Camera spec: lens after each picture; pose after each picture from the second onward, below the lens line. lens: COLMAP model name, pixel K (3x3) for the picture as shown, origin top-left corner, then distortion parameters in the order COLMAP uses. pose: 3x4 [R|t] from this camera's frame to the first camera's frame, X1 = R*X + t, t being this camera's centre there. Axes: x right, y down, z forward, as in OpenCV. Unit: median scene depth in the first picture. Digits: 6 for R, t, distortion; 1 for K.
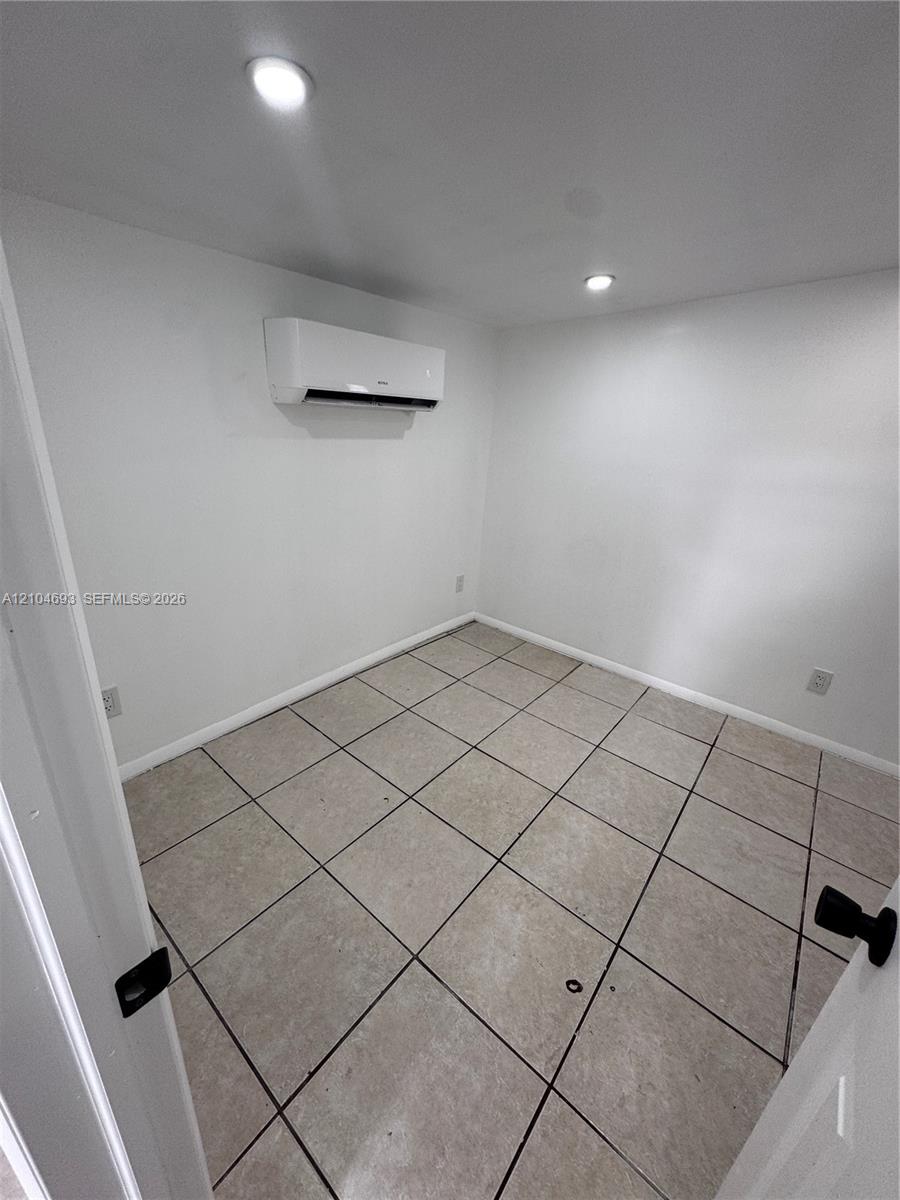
lens RADIAL K [[473.7, 0, 453.6], [0, 473.7, 599.3], [0, 0, 1]] dist [-0.002089, 0.000153]
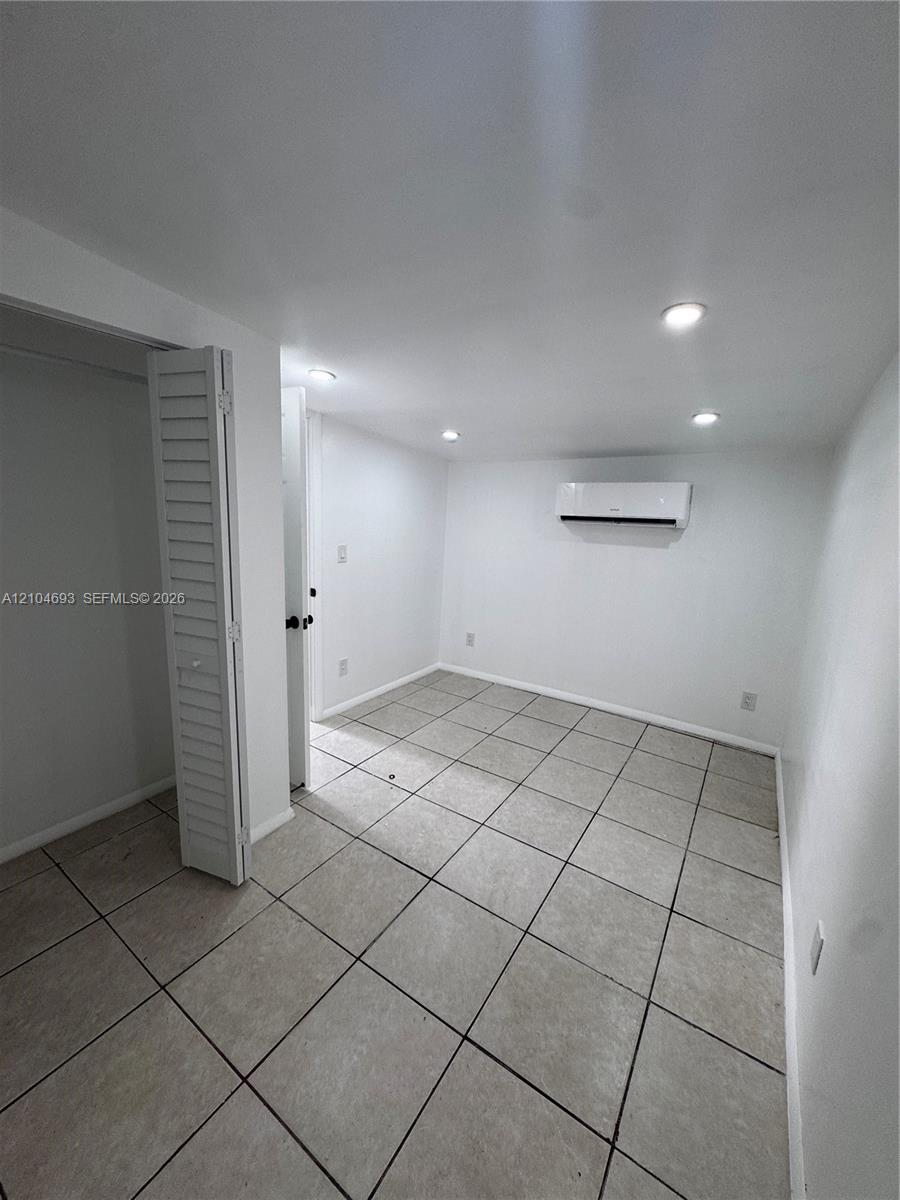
lens RADIAL K [[473.7, 0, 449.1], [0, 473.7, 597.0], [0, 0, 1]] dist [-0.002089, 0.000153]
pose [[0.099355, 0.113323, -0.988578, 1.197253], [-0.391034, 0.918011, 0.065934, -0.072677], [0.914998, 0.380017, 0.135522, 0.349052]]
